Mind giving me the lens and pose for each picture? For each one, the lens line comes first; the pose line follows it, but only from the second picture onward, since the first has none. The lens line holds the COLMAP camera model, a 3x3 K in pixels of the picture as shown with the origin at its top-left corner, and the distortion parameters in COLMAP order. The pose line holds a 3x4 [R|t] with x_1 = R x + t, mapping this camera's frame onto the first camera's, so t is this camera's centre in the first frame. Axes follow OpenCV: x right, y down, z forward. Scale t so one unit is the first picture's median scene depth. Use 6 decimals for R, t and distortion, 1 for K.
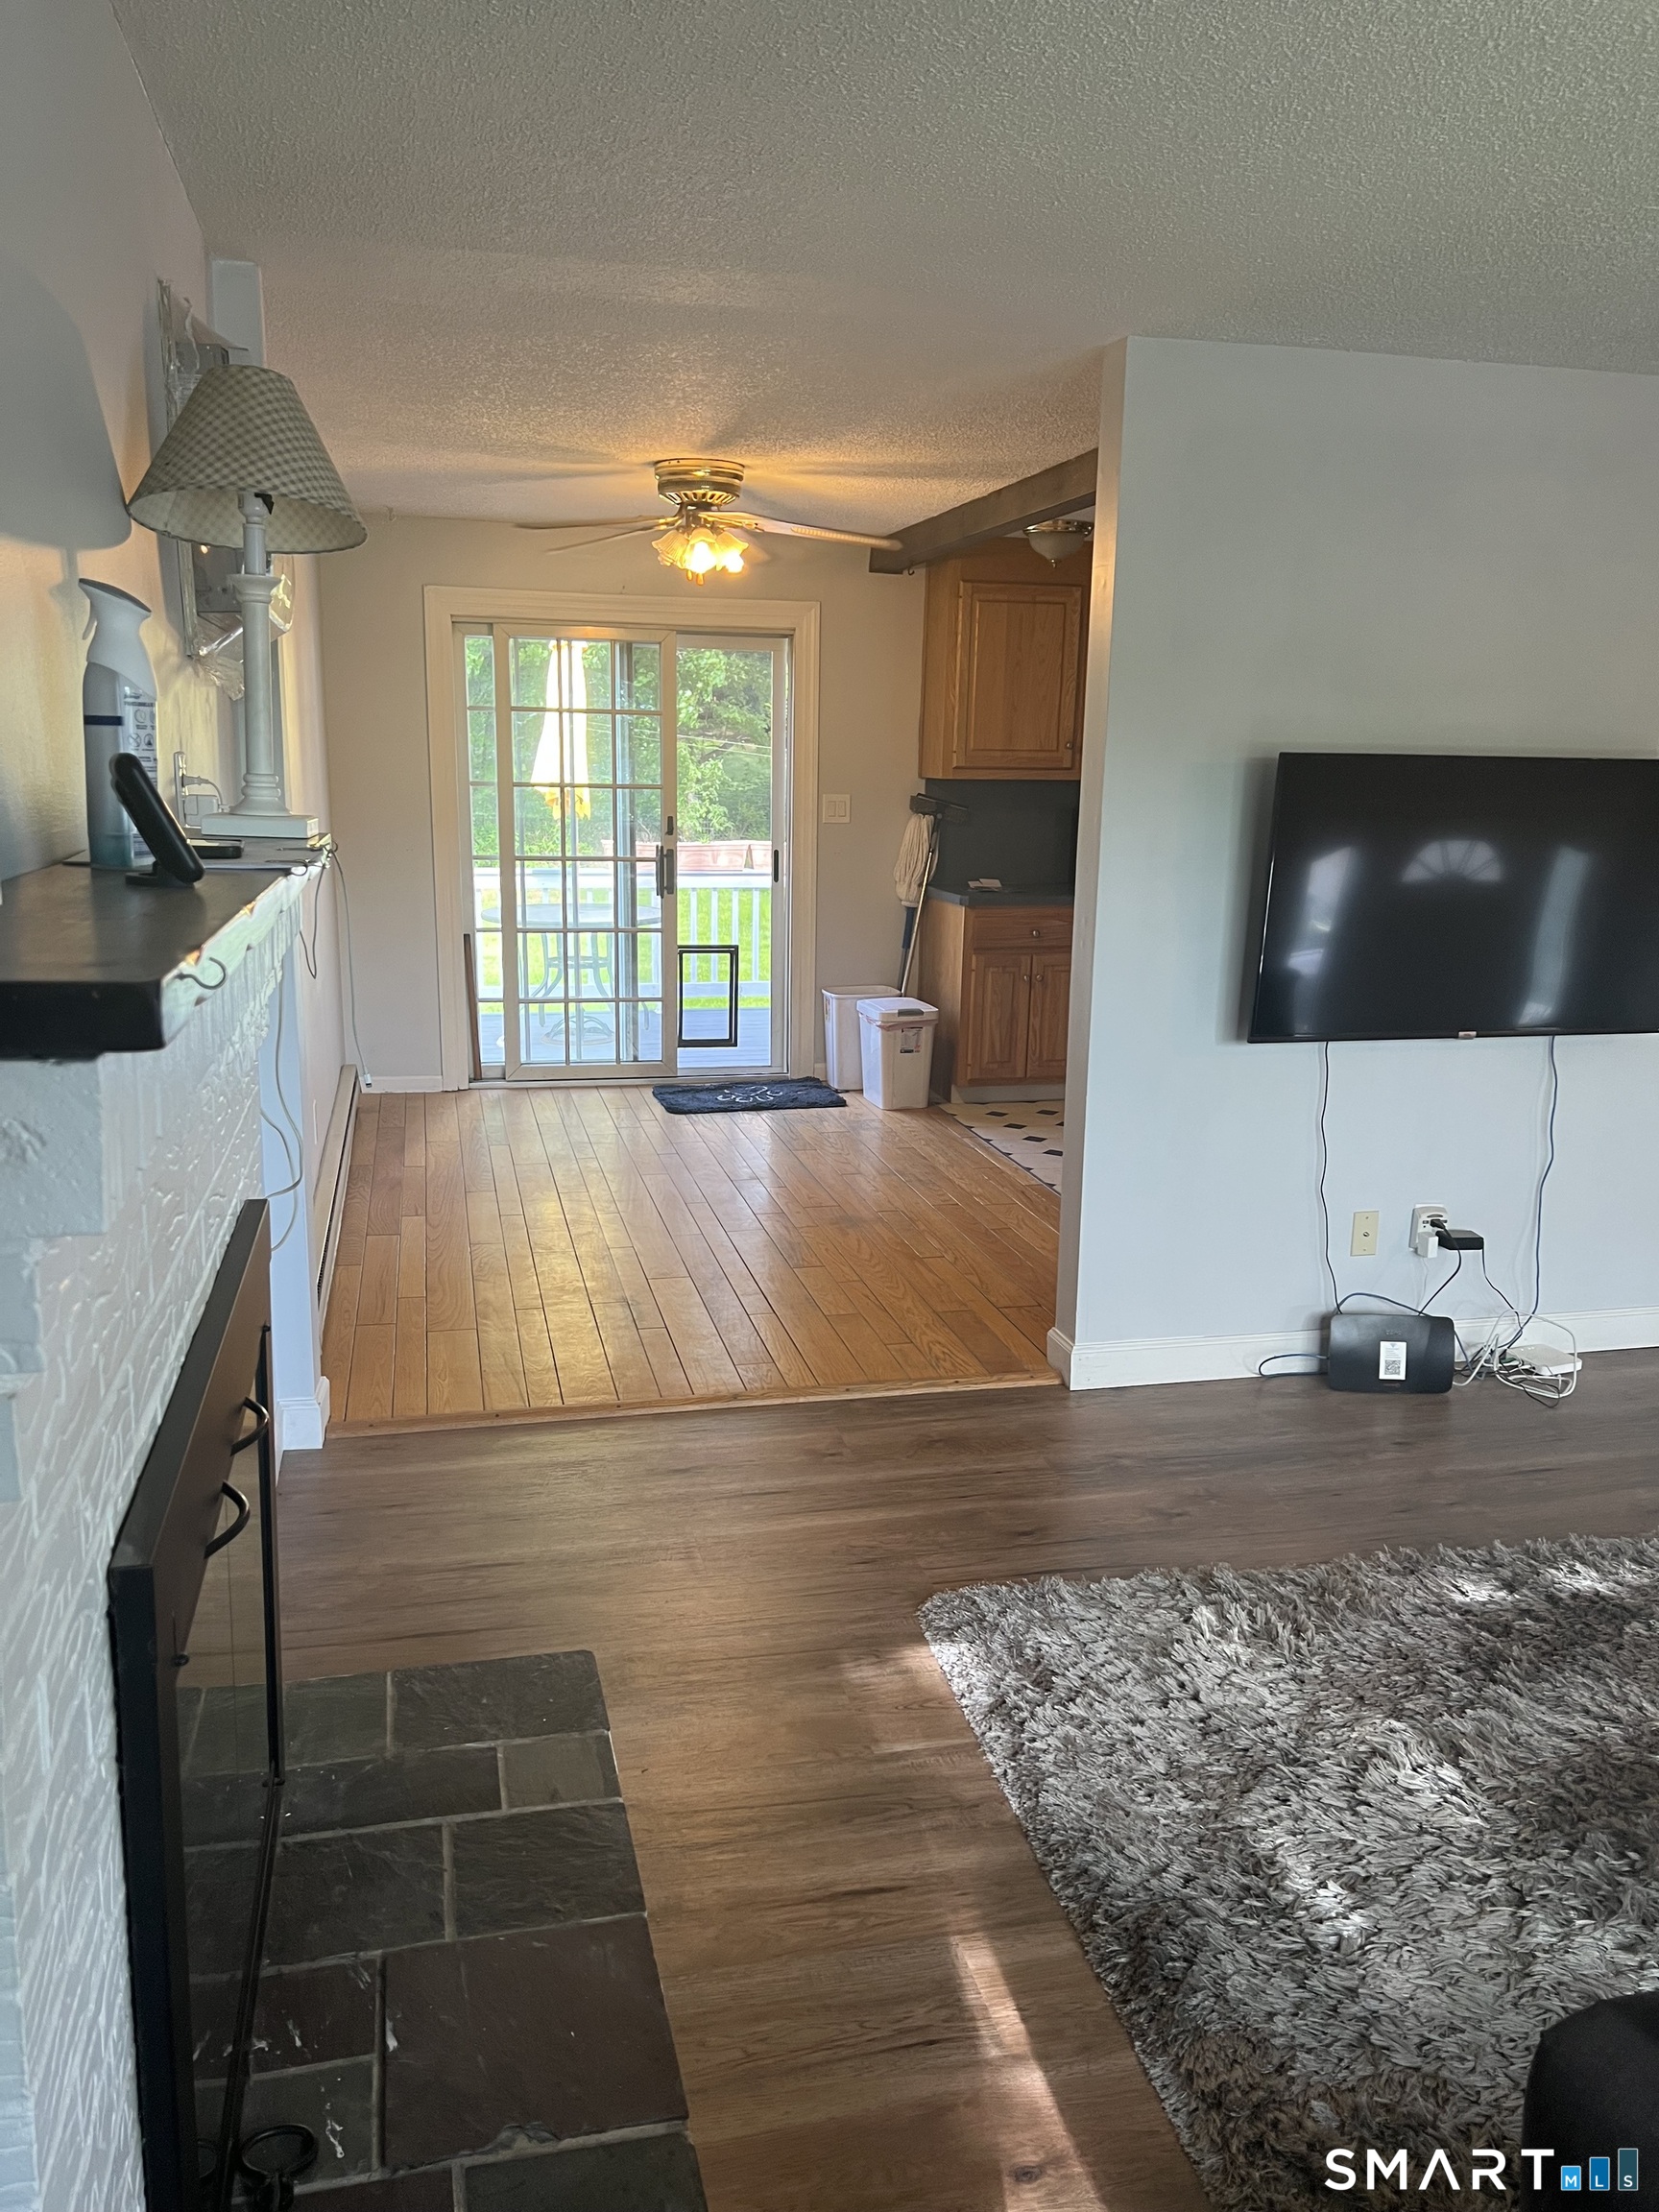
lens RADIAL K [[1661.5, 0, 829.5], [0, 1661.5, 1106.0], [0, 0, 1]] dist [0.000450, 0.001008]
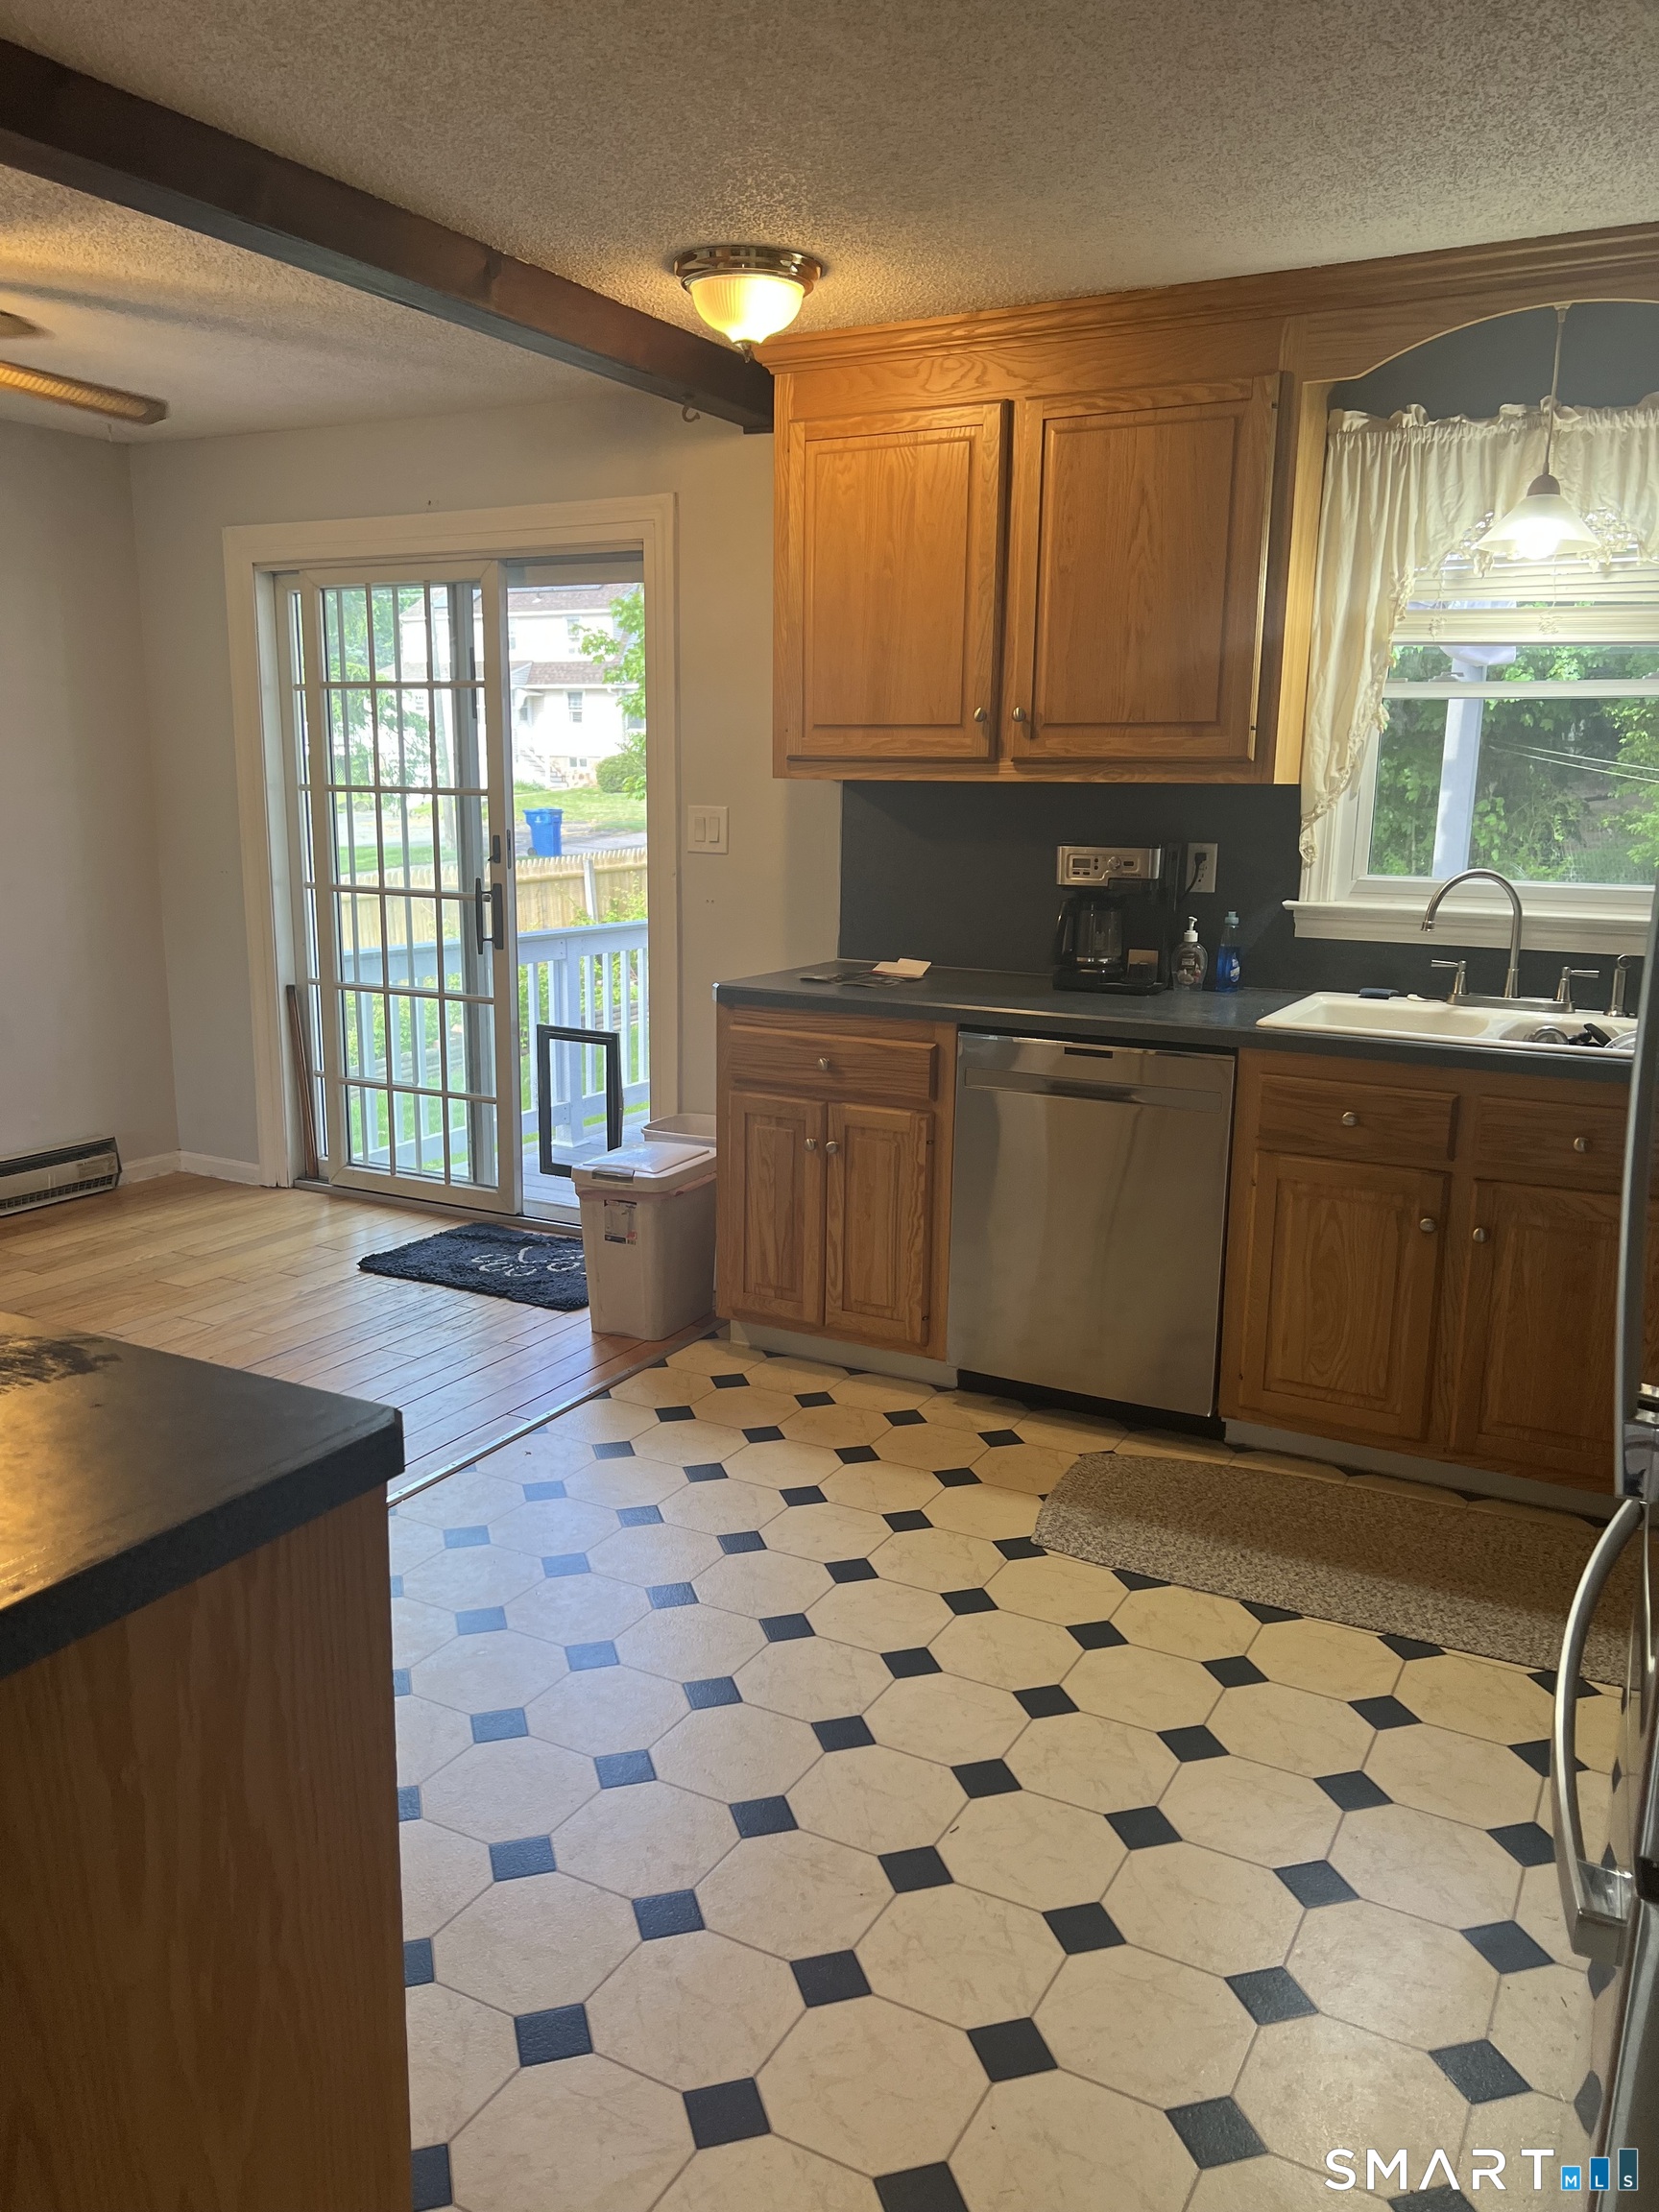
lens RADIAL K [[1653.0, 0, 829.5], [0, 1653.0, 1106.0], [0, 0, 1]] dist [0.029758, 0.000531]
pose [[0.738978, 0.123799, -0.662257, 0.472283], [-0.143228, 0.989371, 0.025127, -0.102546], [0.658329, 0.076285, 0.748855, 0.596685]]
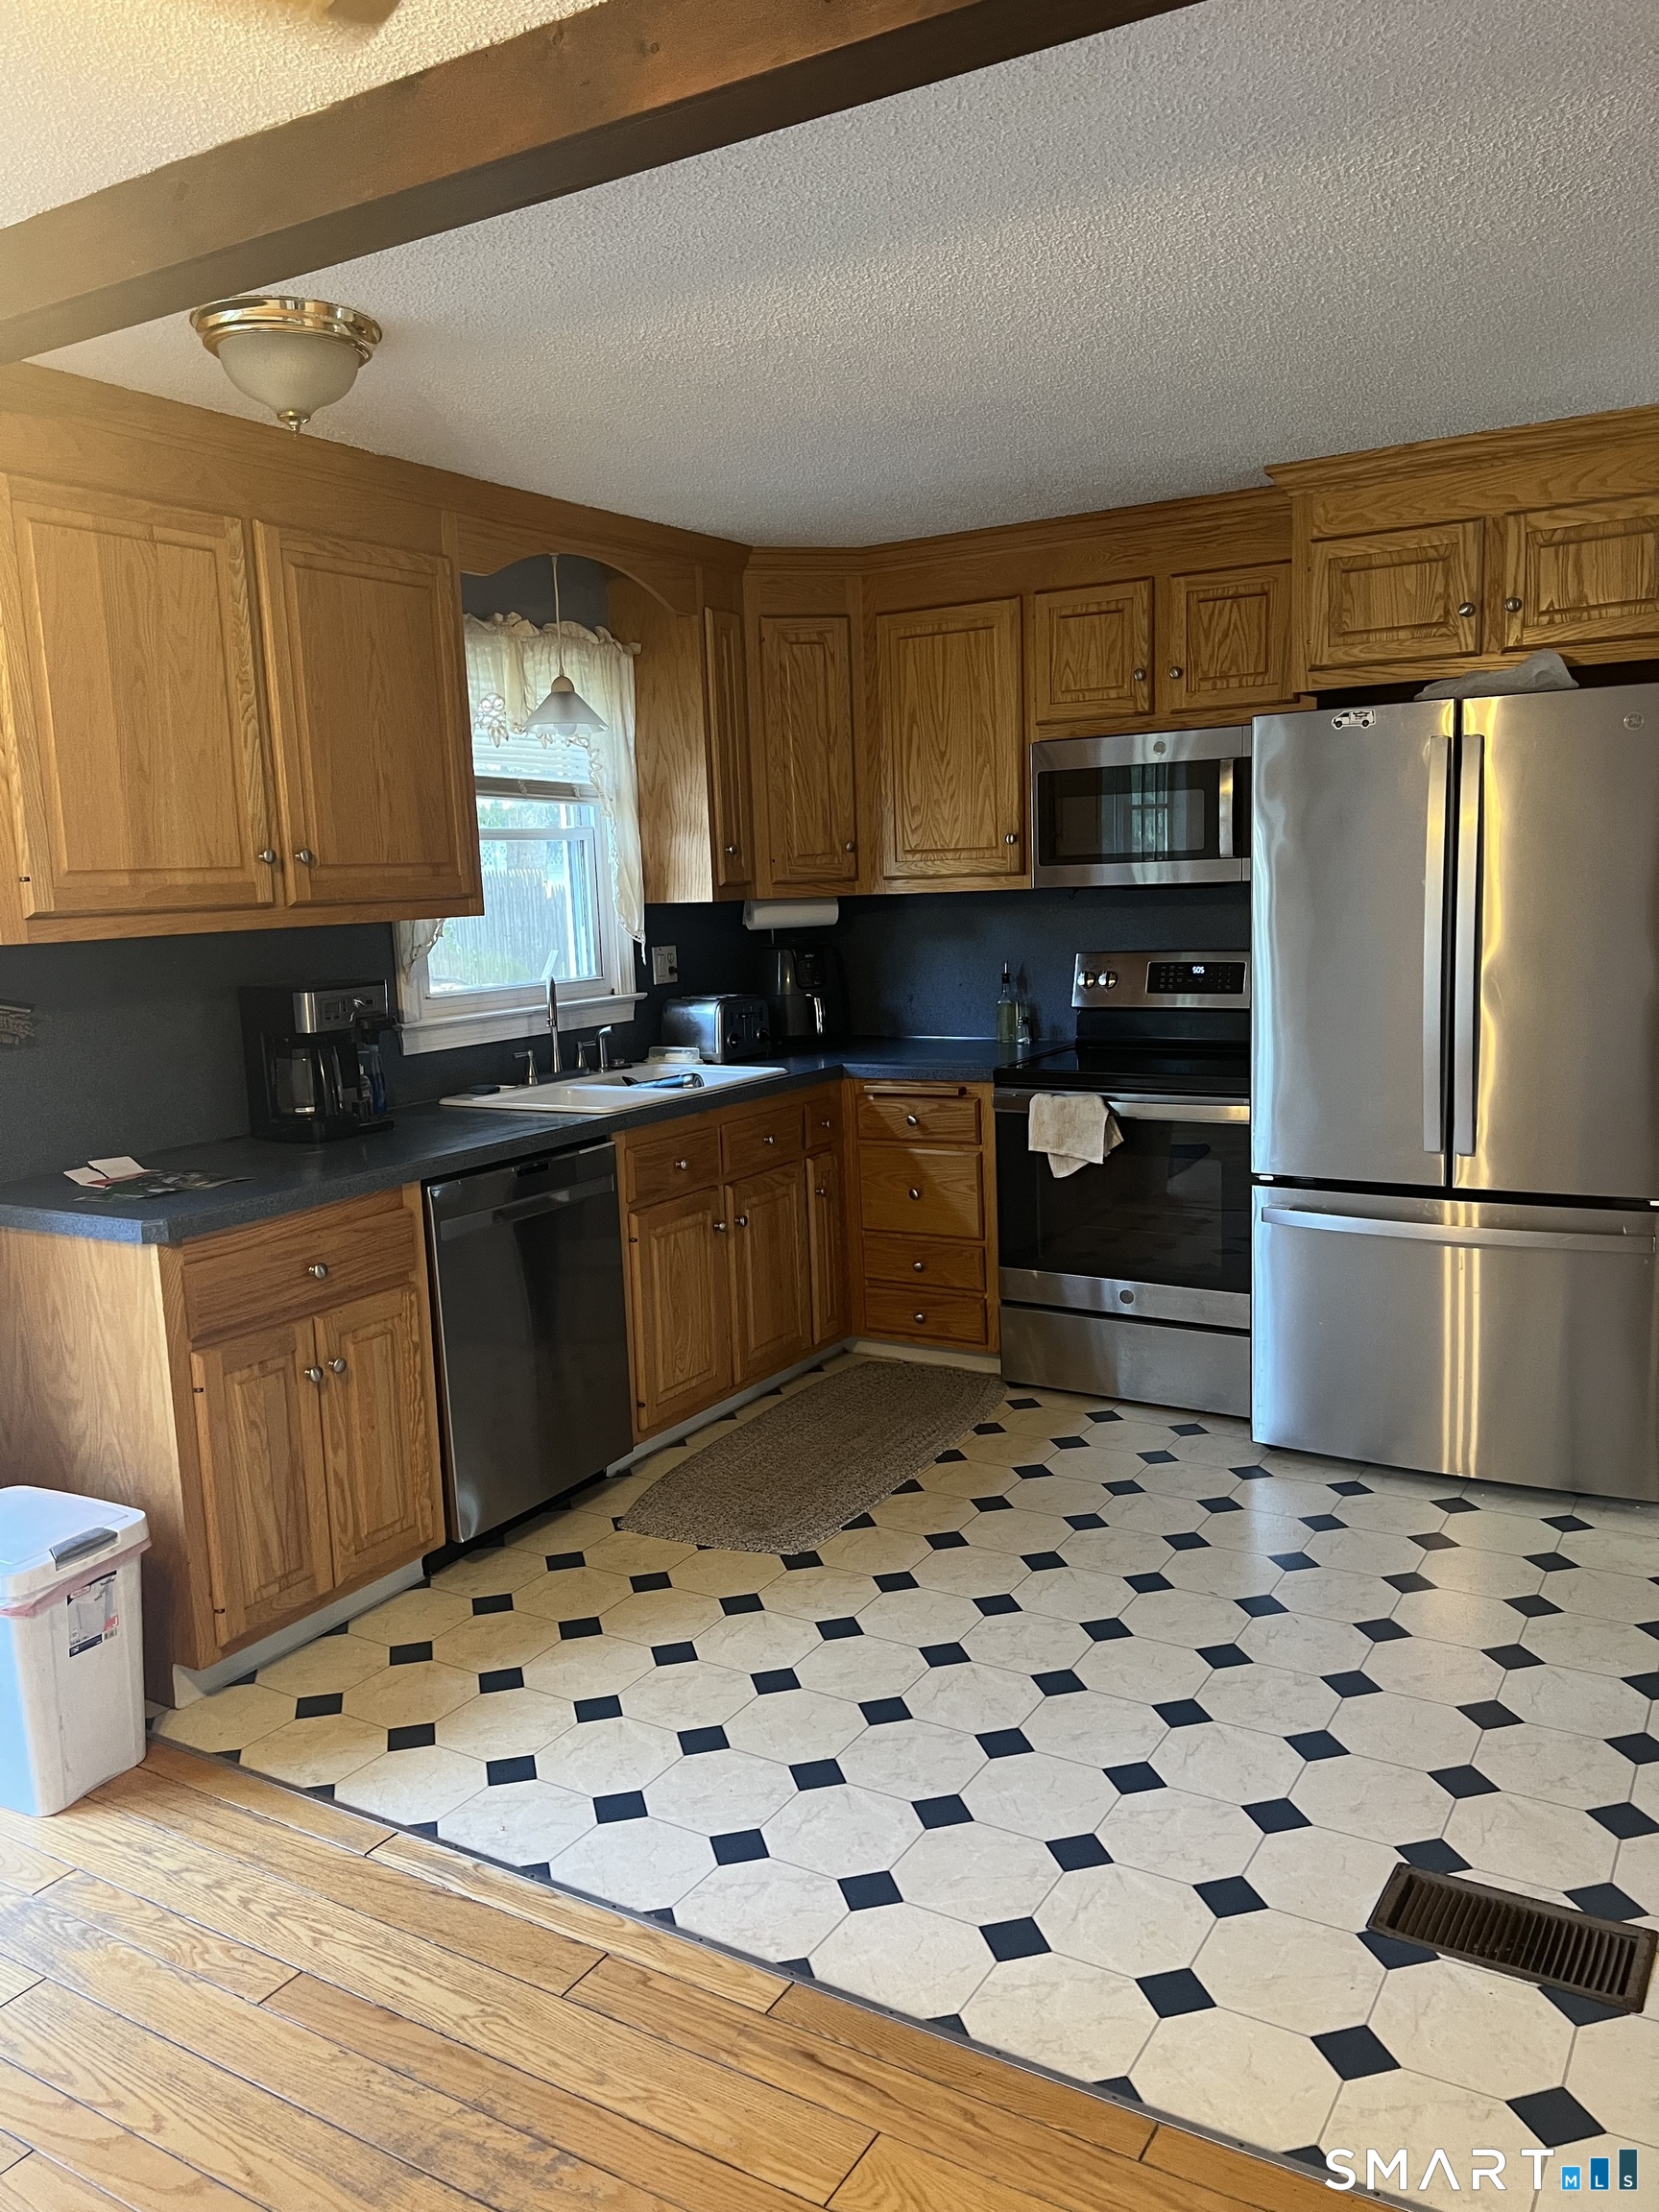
lens RADIAL K [[1661.5, 0, 829.5], [0, 1661.5, 1106.0], [0, 0, 1]] dist [0.000450, 0.001008]
pose [[0.701035, -0.146059, 0.698010, -0.082490], [0.197552, 0.980269, 0.006714, -0.121669], [-0.685218, 0.133187, 0.716057, 0.576265]]
